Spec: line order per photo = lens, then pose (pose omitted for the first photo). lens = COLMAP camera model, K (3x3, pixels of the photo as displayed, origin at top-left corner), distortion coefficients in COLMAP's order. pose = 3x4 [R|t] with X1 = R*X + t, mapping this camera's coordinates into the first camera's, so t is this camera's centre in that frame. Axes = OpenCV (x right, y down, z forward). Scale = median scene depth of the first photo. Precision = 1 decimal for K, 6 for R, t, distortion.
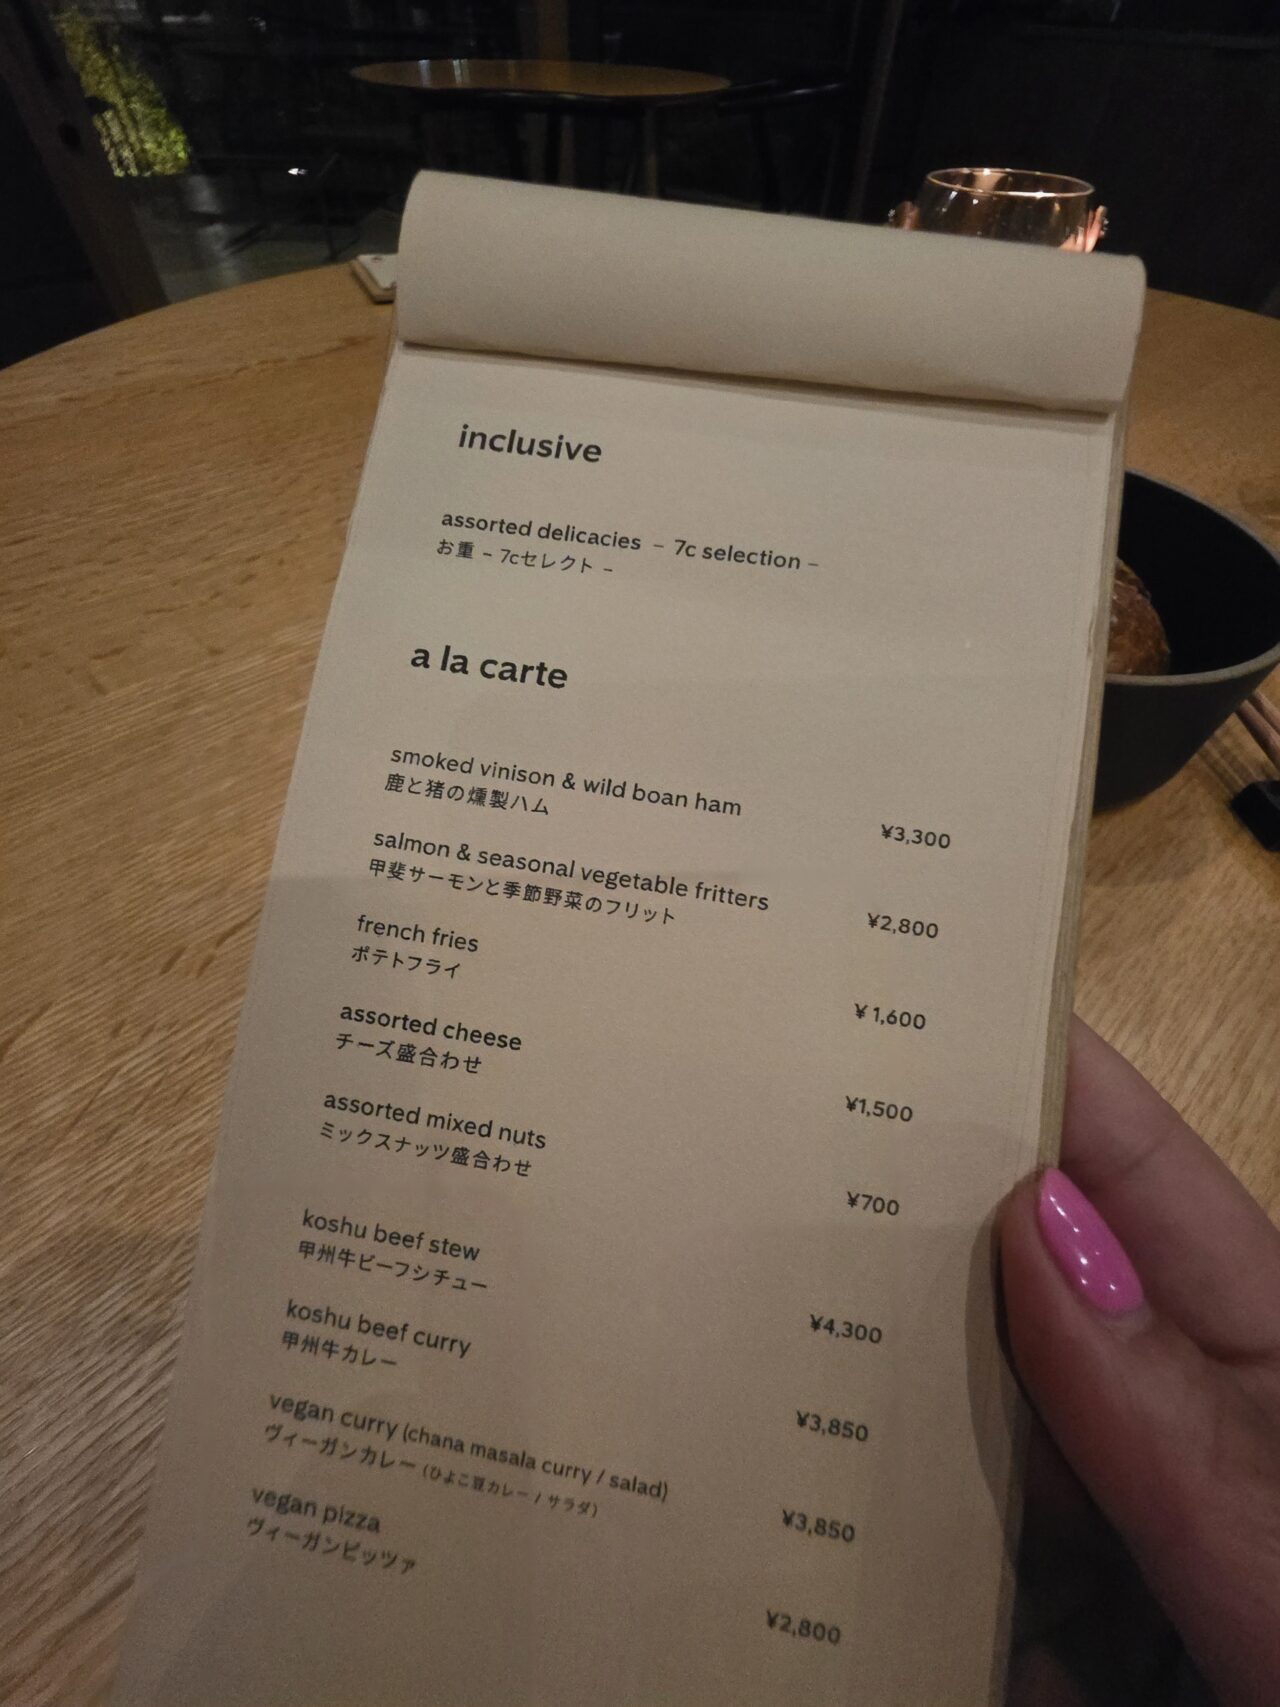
lens RADIAL K [[678.6, 0, 644.2], [0, 678.6, 814.3], [0, 0, 1]] dist [0.007884, 0.000026]
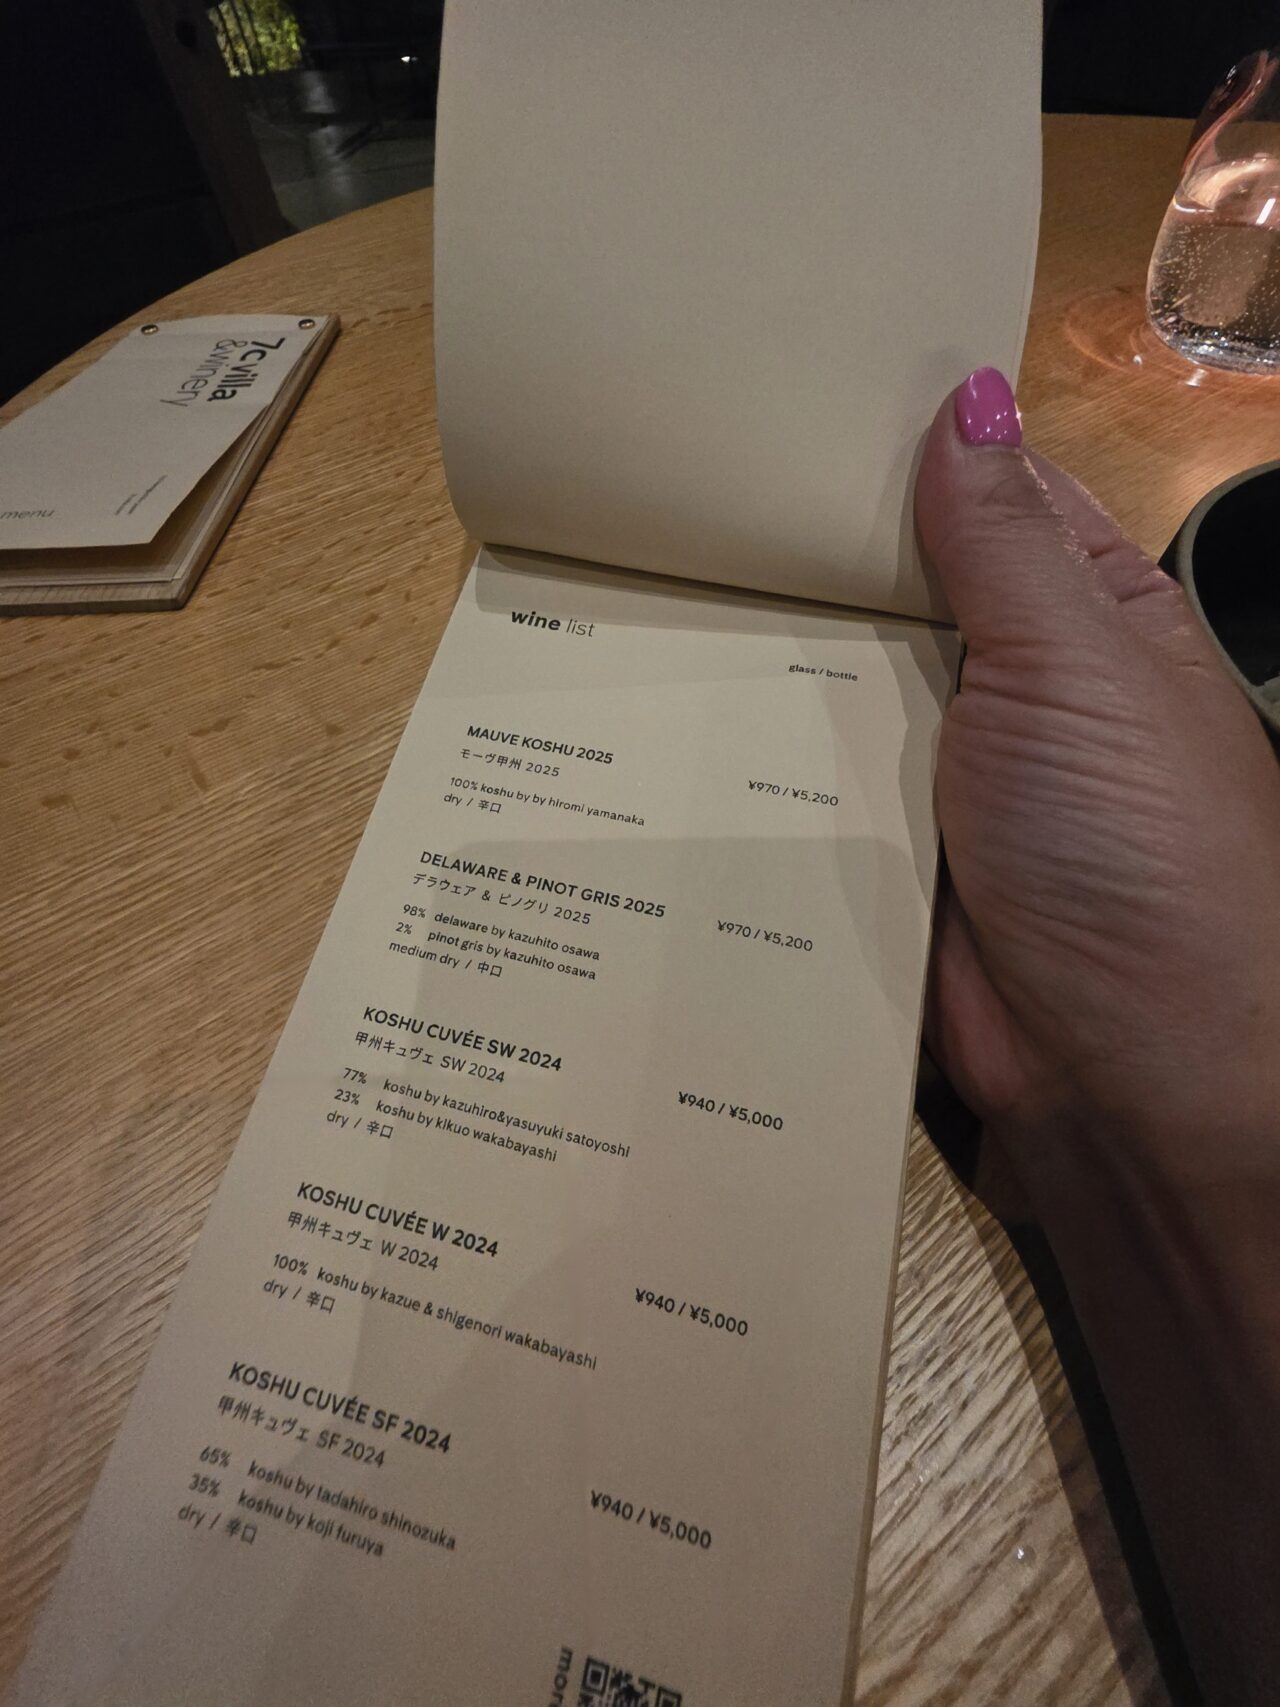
lens RADIAL K [[678.6, 0, 649.2], [0, 678.6, 819.7], [0, 0, 1]] dist [0.007884, 0.000026]
pose [[0.991542, 0.062525, -0.113734, -0.044077], [-0.051249, 0.993717, 0.099503, -0.064150], [0.119240, -0.092833, 0.988516, 0.065687]]
